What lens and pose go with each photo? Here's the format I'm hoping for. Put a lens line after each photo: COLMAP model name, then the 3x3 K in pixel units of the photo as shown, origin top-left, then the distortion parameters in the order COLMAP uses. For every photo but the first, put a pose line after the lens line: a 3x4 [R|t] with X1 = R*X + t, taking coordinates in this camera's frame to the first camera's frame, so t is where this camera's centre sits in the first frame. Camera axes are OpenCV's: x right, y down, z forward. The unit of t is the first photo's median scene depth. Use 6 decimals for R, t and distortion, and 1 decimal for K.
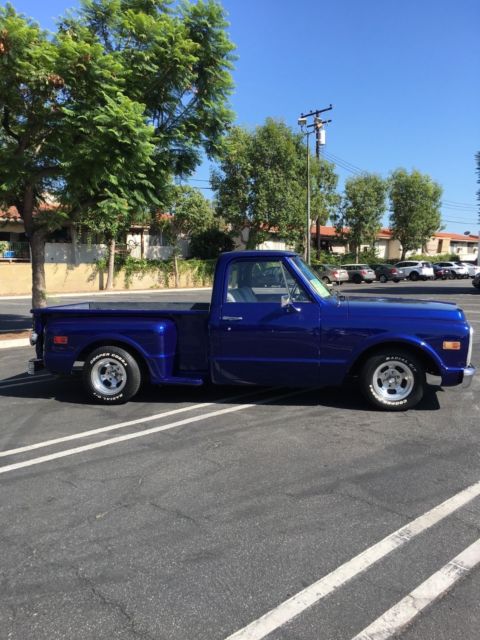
lens RADIAL K [[546.3, 0, 242.1], [0, 546.3, 311.6], [0, 0, 1]] dist [0.087625, -0.147719]
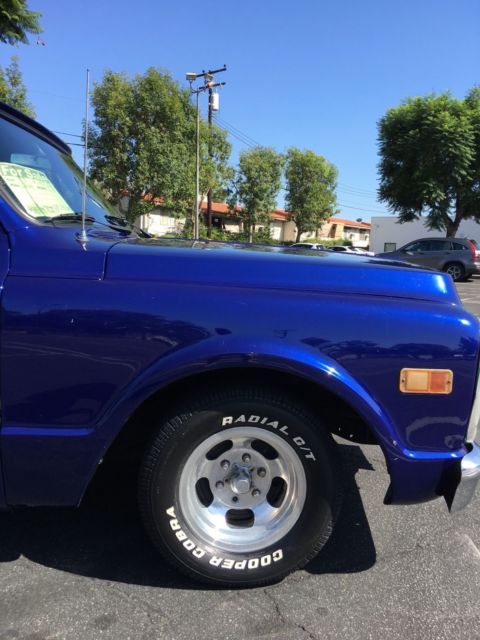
lens RADIAL K [[546.3, 0, 242.1], [0, 546.3, 311.6], [0, 0, 1]] dist [0.087625, -0.147719]
pose [[0.982721, 0.016593, 0.184345, 0.033812], [-0.022282, 0.999336, 0.028830, 0.002490], [-0.183745, -0.032439, 0.982439, 0.109631]]
